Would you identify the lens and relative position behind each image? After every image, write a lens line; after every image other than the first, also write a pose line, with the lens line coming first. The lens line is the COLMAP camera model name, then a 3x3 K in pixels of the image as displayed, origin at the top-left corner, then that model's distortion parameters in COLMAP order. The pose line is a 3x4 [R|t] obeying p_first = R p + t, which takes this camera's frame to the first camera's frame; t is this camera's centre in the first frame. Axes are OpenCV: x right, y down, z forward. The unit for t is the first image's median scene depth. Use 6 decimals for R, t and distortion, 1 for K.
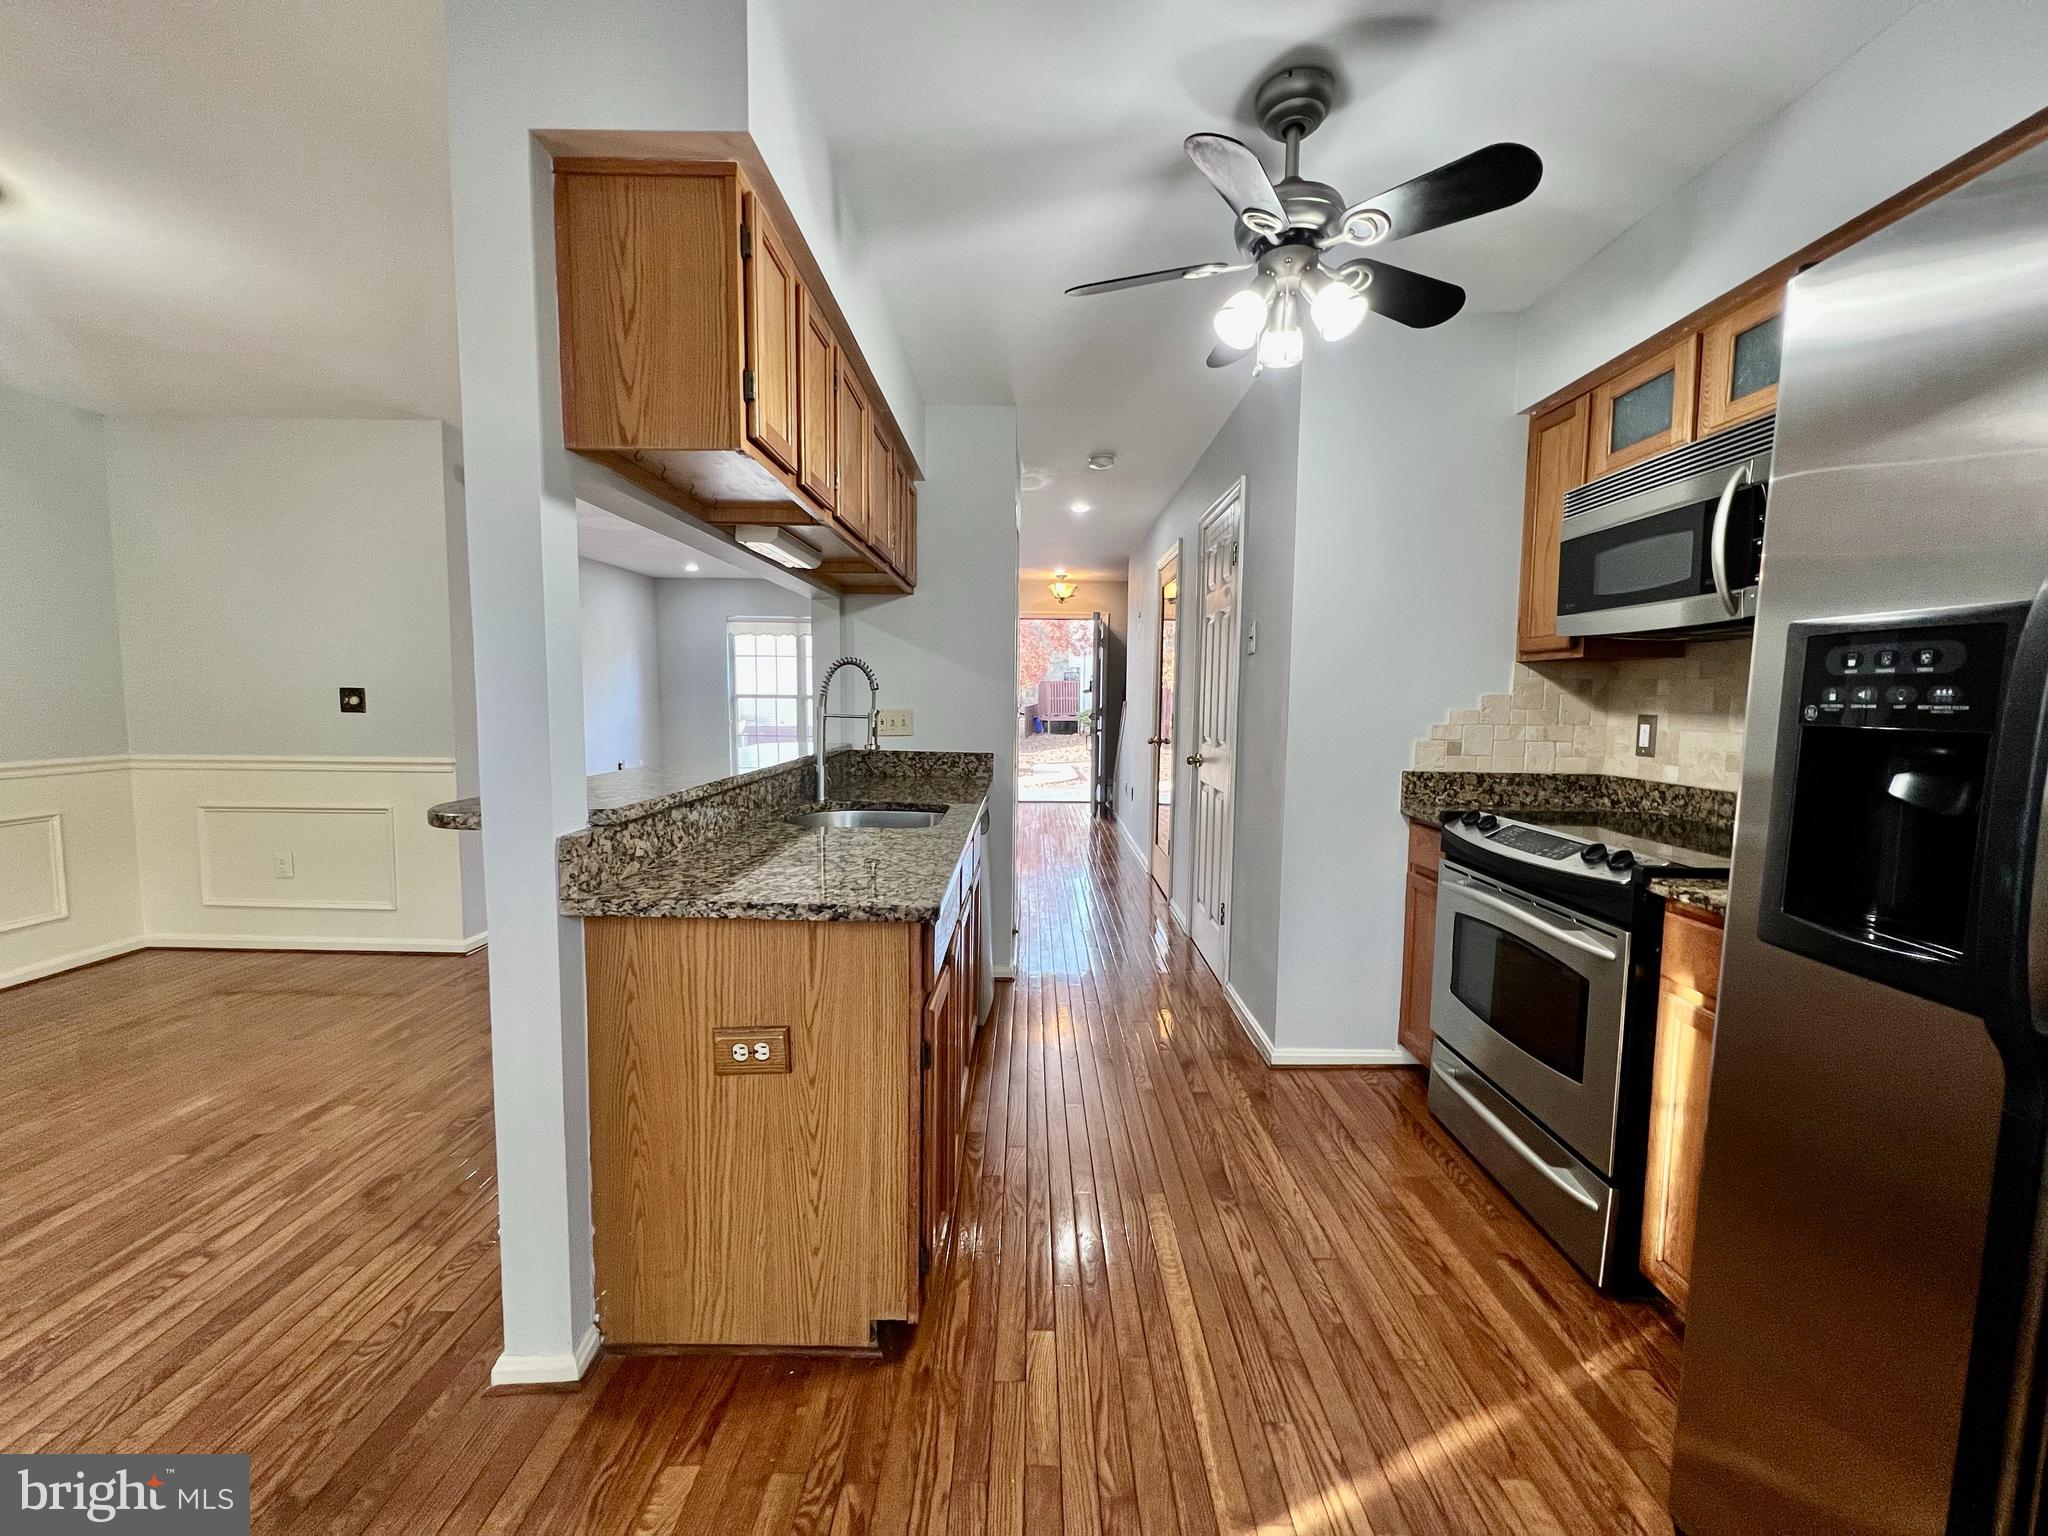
lens RADIAL K [[818.2, 0, 1023.3], [0, 818.2, 761.2], [0, 0, 1]] dist [-0.001457, -0.000056]
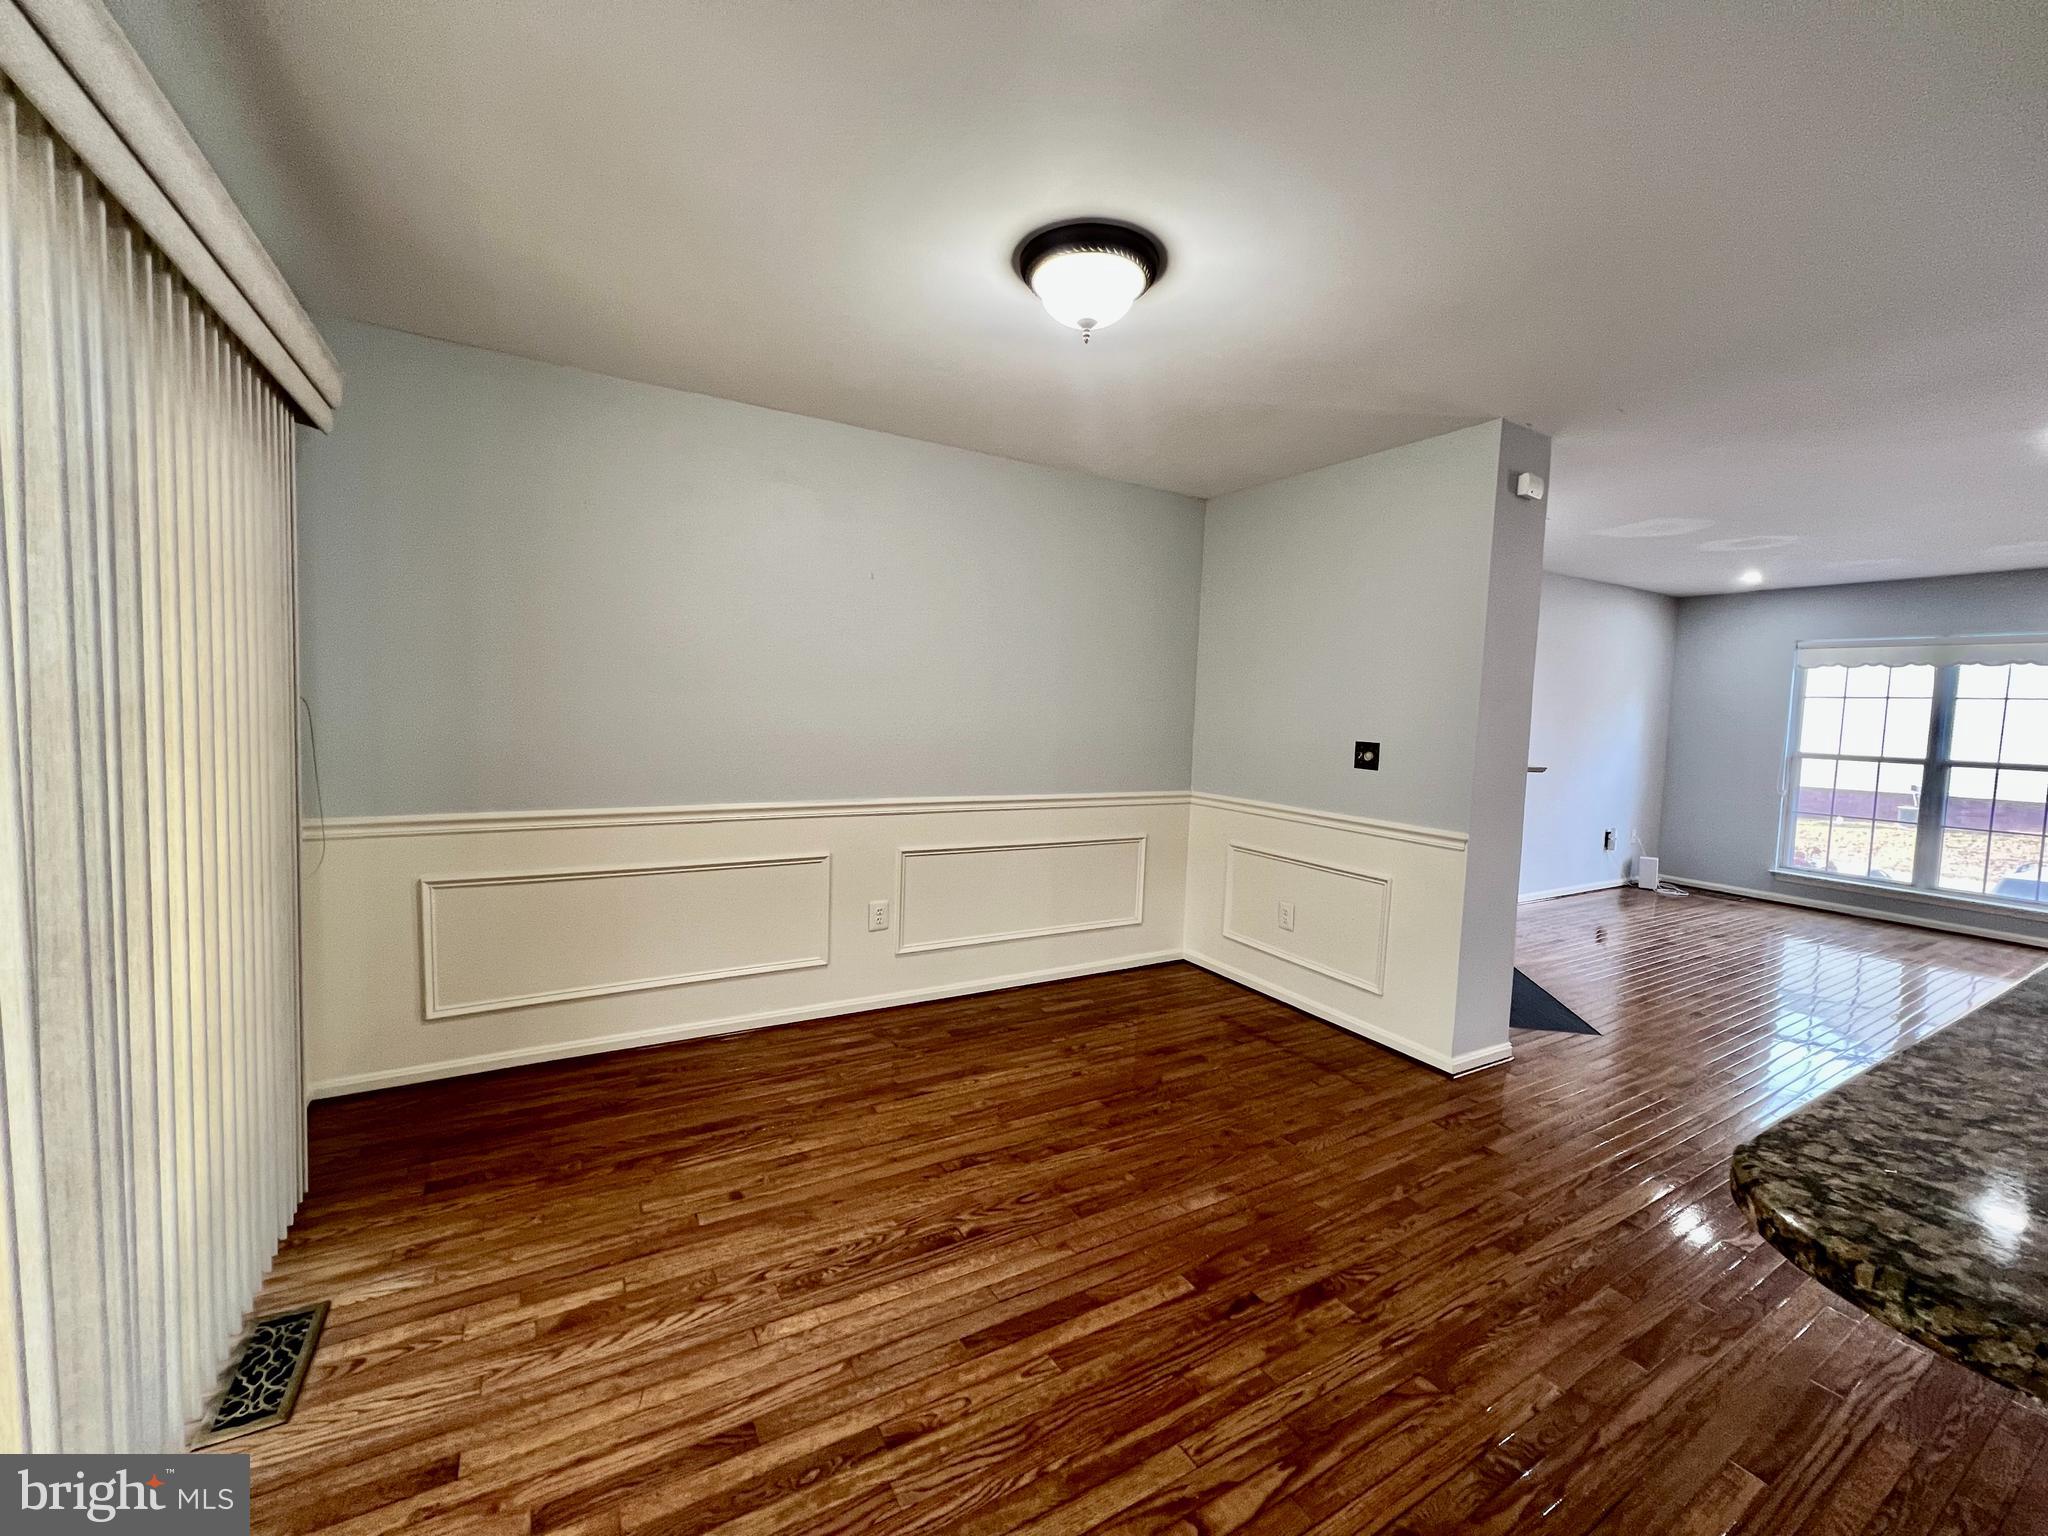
lens RADIAL K [[818.2, 0, 1023.3], [0, 818.2, 761.2], [0, 0, 1]] dist [-0.001457, -0.000056]
pose [[0.514278, 0.067852, -0.854935, -0.288594], [-0.103012, 0.994535, 0.016966, -0.054489], [0.851415, 0.079344, 0.518457, 0.244260]]
